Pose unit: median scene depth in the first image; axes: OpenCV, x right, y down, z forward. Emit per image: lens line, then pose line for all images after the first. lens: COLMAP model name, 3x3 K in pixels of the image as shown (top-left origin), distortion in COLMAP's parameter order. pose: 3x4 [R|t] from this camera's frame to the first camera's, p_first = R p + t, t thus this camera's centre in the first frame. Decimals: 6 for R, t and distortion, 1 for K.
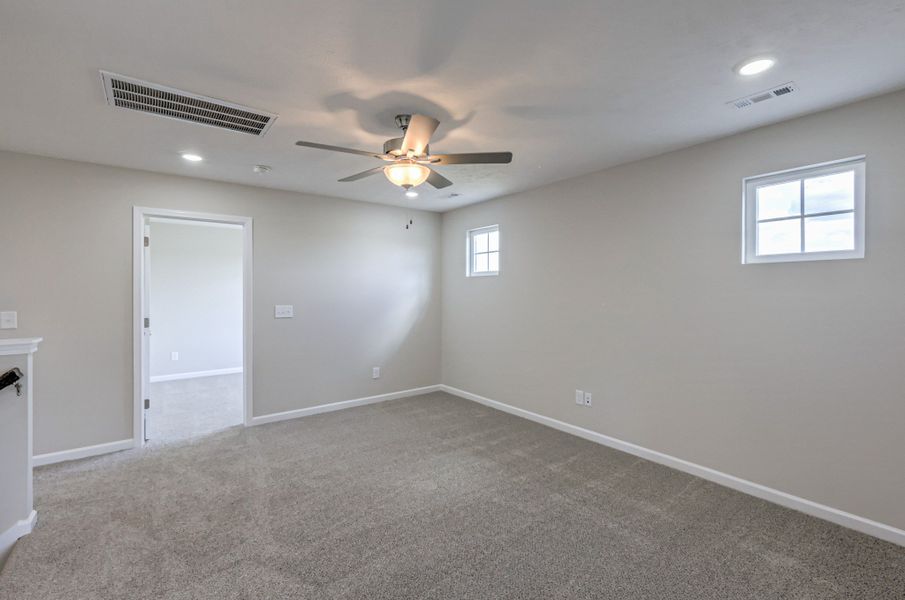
lens RADIAL K [[389.1, 0, 456.2], [0, 389.1, 295.2], [0, 0, 1]] dist [0.000935, -0.000043]
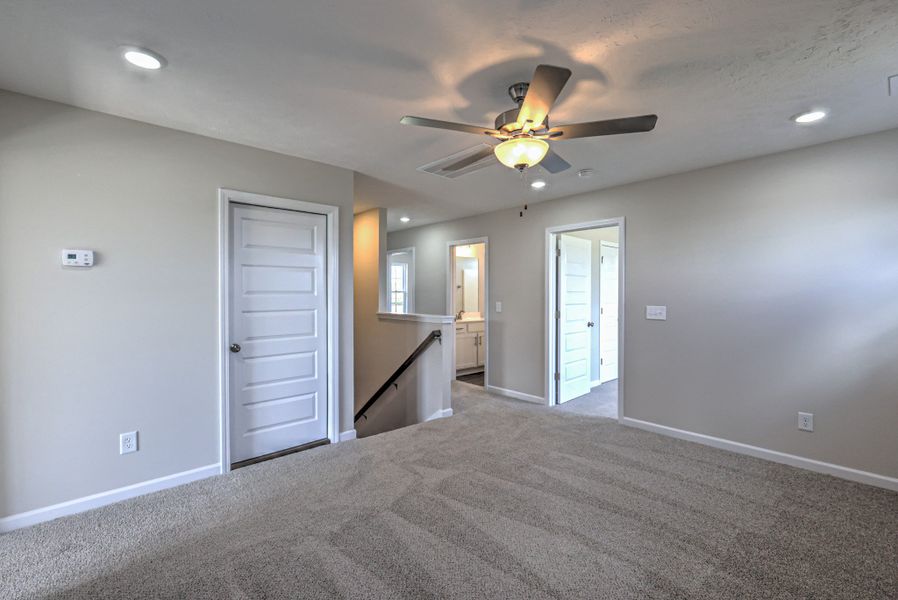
lens RADIAL K [[391.1, 0, 449.4], [0, 391.1, 297.1], [0, 0, 1]] dist [0.000173, -0.000328]
pose [[0.096558, 0.013388, -0.995237, 0.699703], [-0.009518, 0.999876, 0.012527, -0.001933], [0.995282, 0.008263, 0.096674, 0.739905]]
